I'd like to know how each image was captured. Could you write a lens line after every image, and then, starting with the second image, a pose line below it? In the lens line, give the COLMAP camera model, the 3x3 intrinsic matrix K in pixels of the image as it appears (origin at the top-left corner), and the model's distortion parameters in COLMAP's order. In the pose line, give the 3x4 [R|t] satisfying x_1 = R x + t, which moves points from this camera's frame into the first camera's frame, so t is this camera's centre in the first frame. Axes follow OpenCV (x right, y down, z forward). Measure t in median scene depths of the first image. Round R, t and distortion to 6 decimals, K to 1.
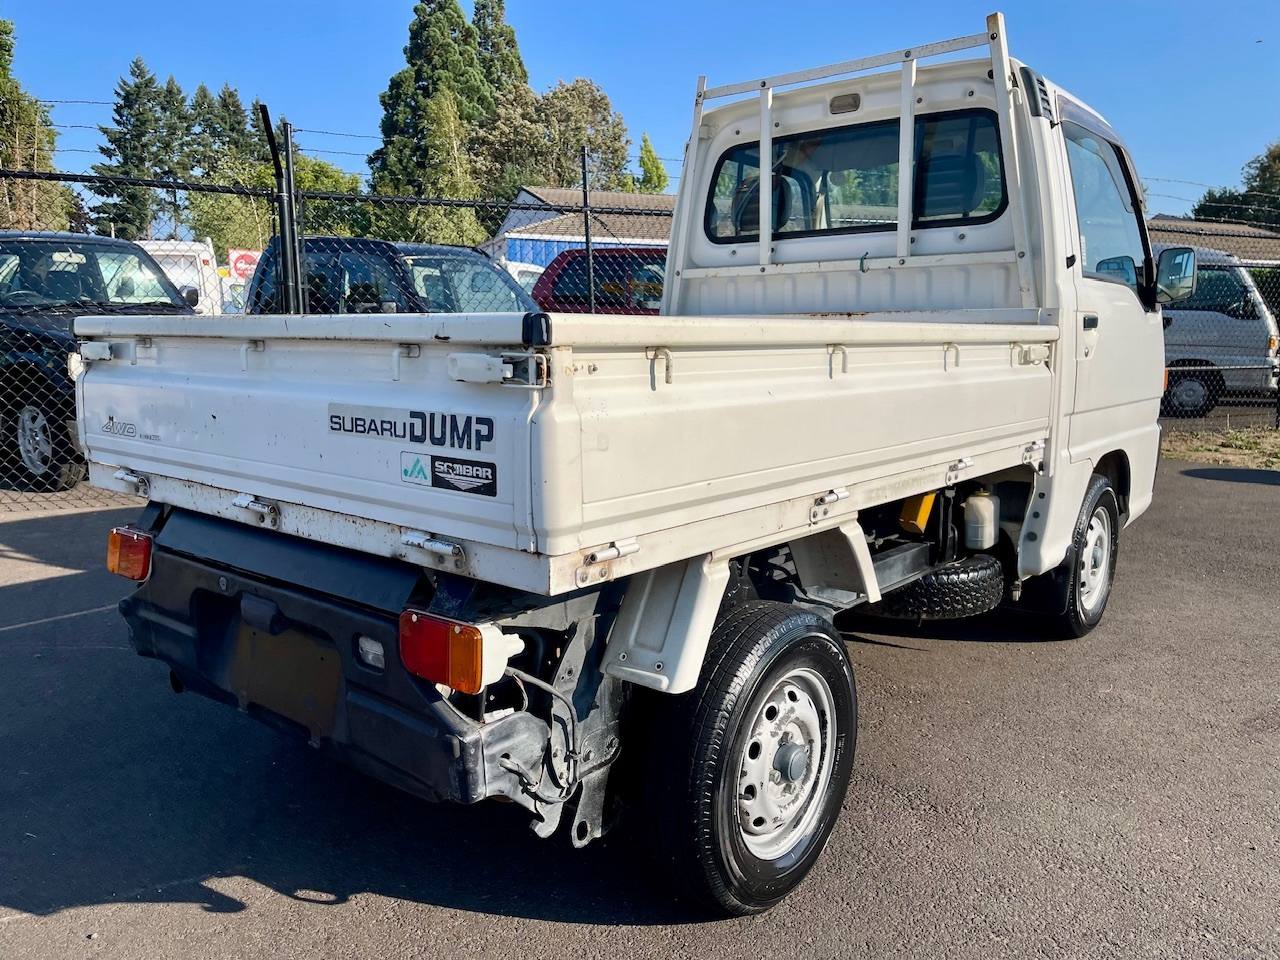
lens RADIAL K [[980.2, 0, 647.0], [0, 980.2, 477.0], [0, 0, 1]] dist [0.033851, -0.043606]
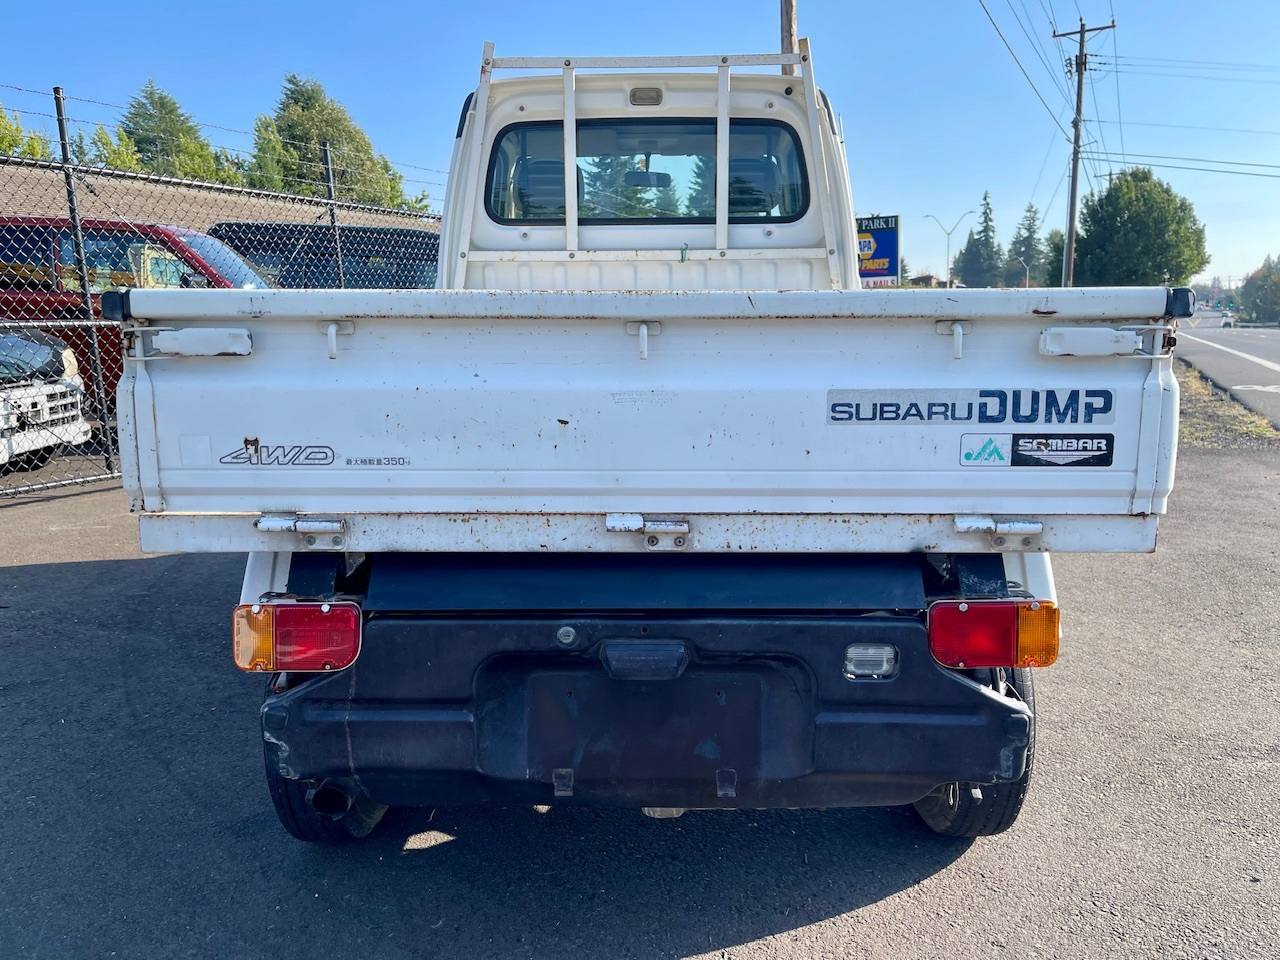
lens RADIAL K [[972.1, 0, 638.7], [0, 972.1, 484.5], [0, 0, 1]] dist [0.112961, -0.163053]
pose [[0.780913, -0.104692, 0.615804, -0.552395], [0.095946, 0.994259, 0.047362, -0.026875], [-0.617228, 0.022098, 0.786474, 0.227772]]
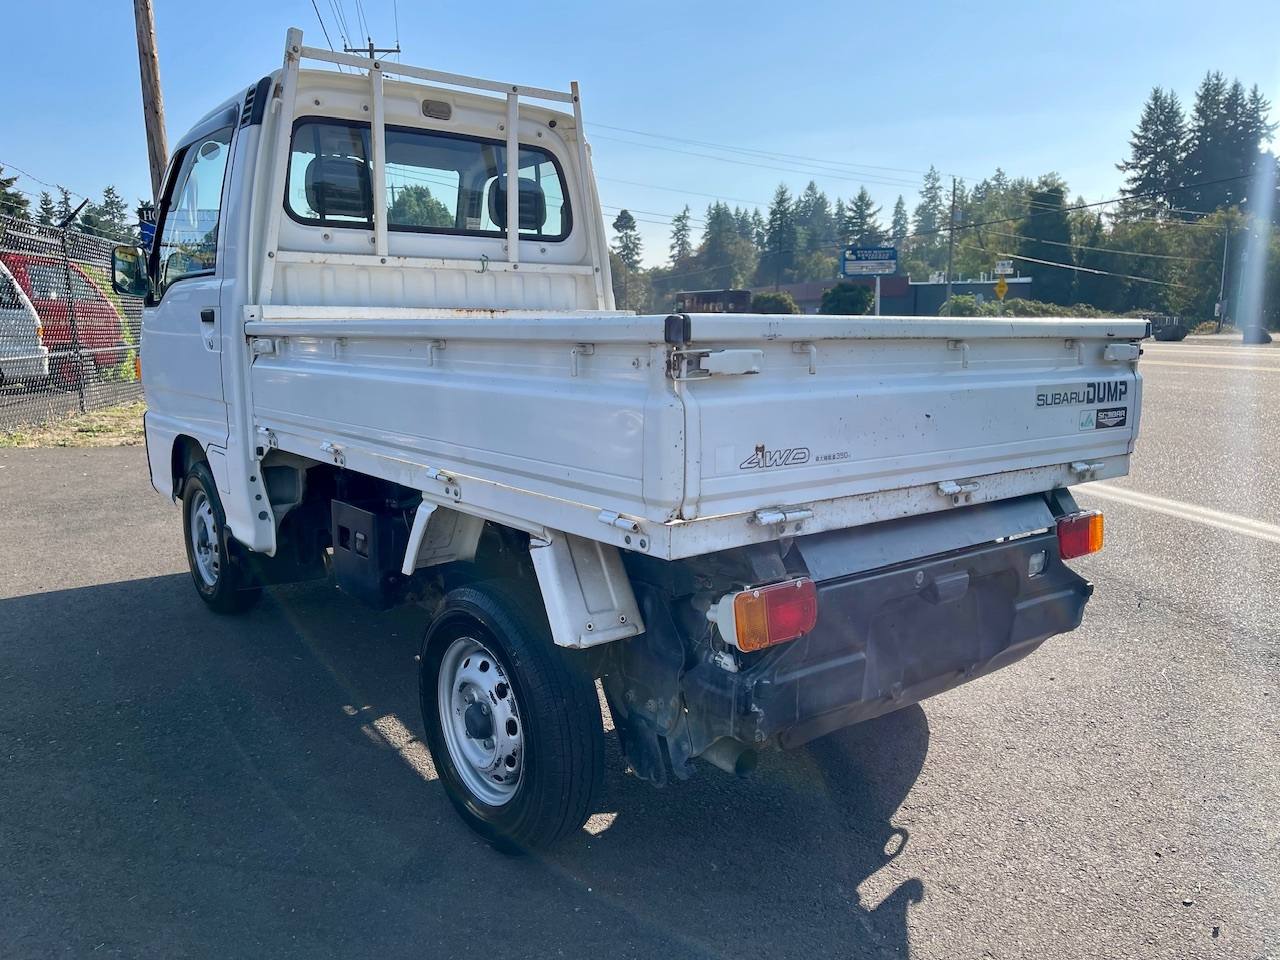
lens RADIAL K [[967.7, 0, 629.5], [0, 967.7, 484.6], [0, 0, 1]] dist [0.073664, -0.105285]
pose [[0.215226, -0.159235, 0.963495, -0.948569], [0.136604, 0.981826, 0.131749, -0.105709], [-0.966963, 0.103261, 0.233067, 0.678842]]
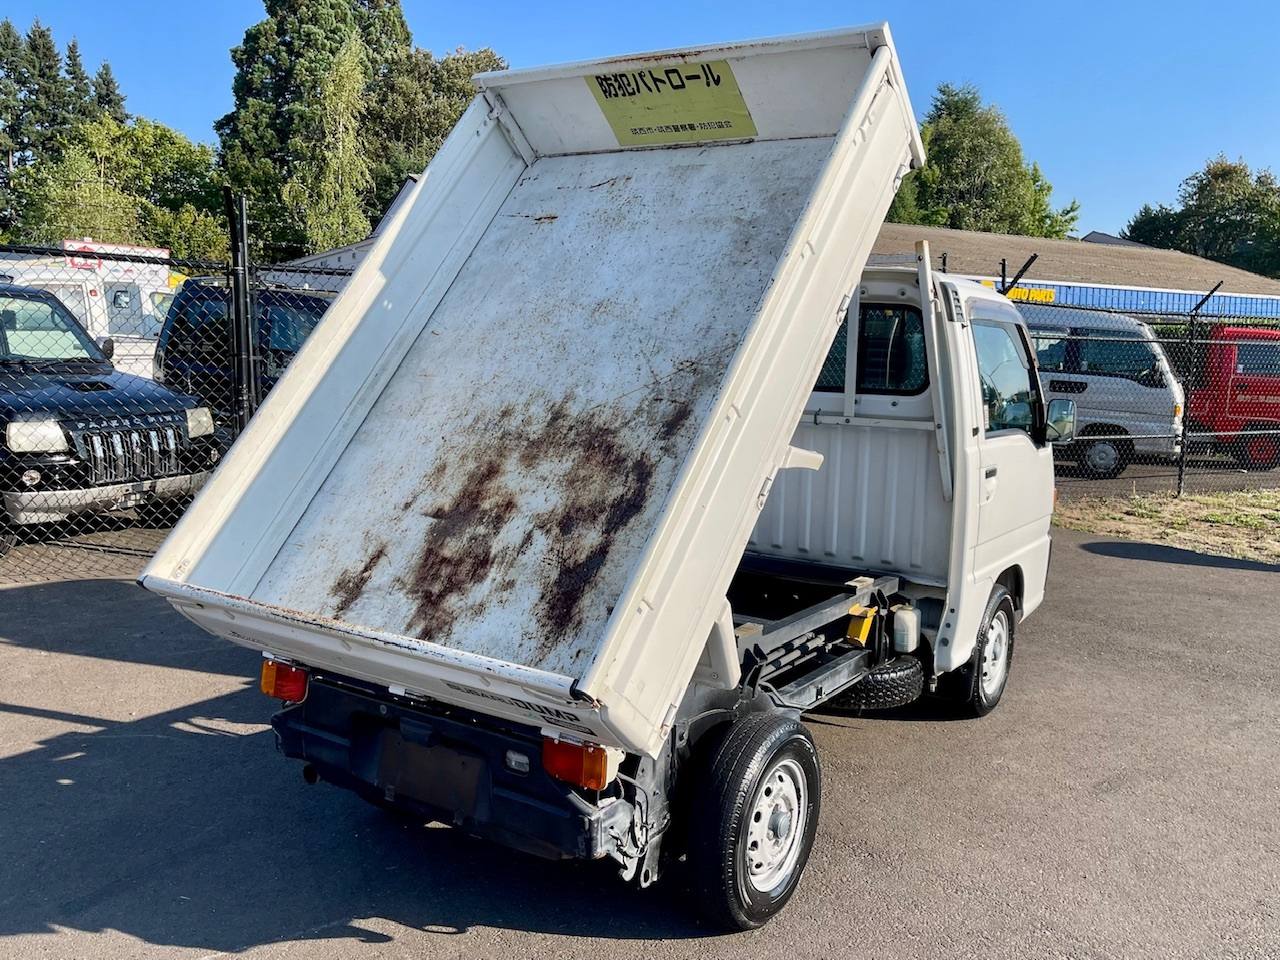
lens RADIAL K [[1107.5, 0, 686.5], [0, 1107.5, 505.8], [0, 0, 1]] dist [0.023906, -0.005306]
pose [[0.991557, 0.011296, 0.129180, -0.135243], [-0.011909, 0.999921, 0.003975, -0.122805], [-0.129125, -0.005480, 0.991613, -0.400612]]
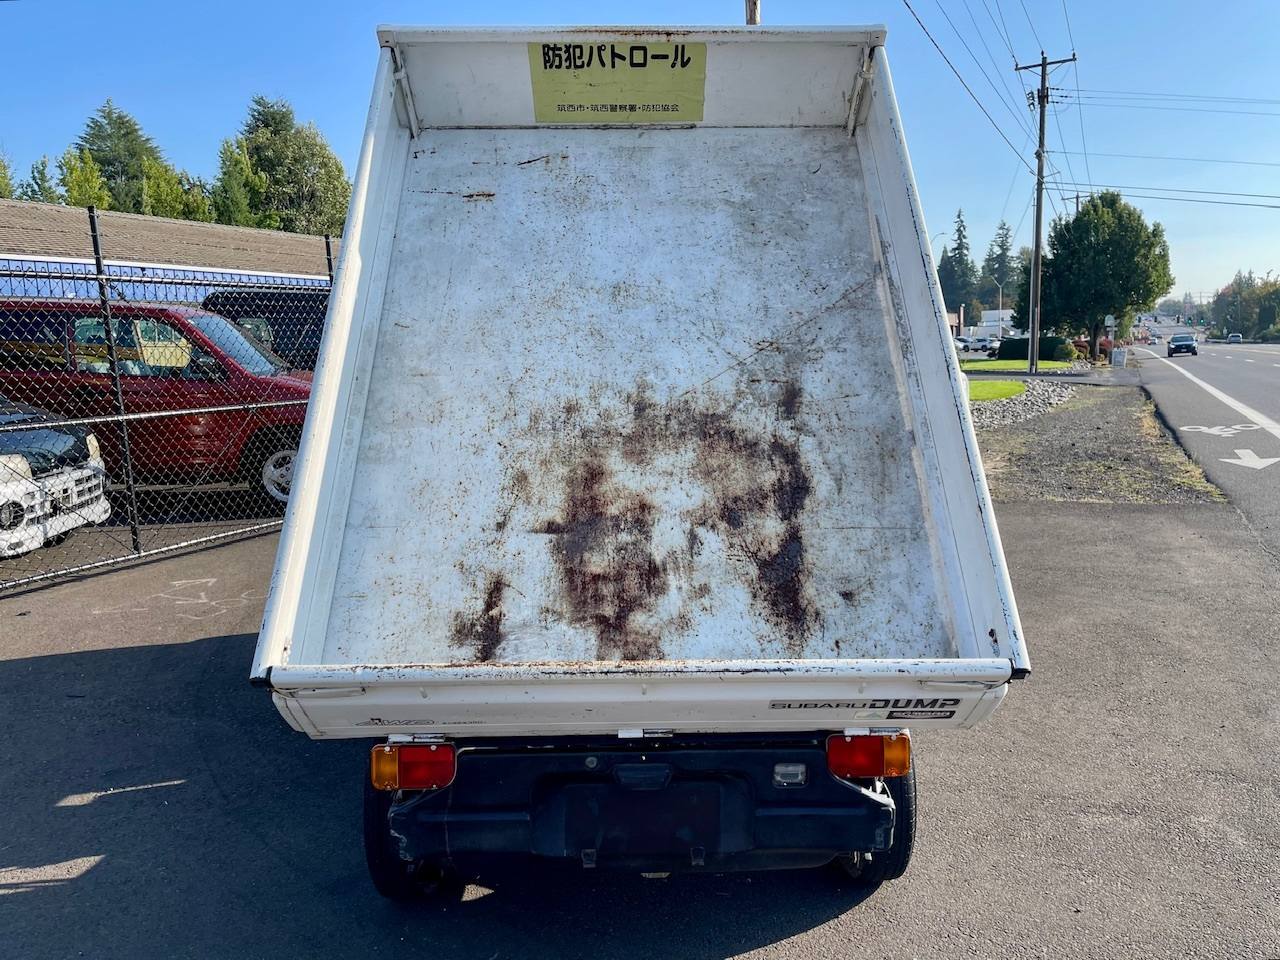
lens RADIAL K [[1004.8, 0, 649.6], [0, 1004.8, 474.9], [0, 0, 1]] dist [0.040180, -0.044518]
pose [[0.757699, -0.095232, 0.645618, -0.731474], [0.107095, 0.994028, 0.020938, -0.162791], [-0.643757, 0.053278, 0.763373, 0.006604]]
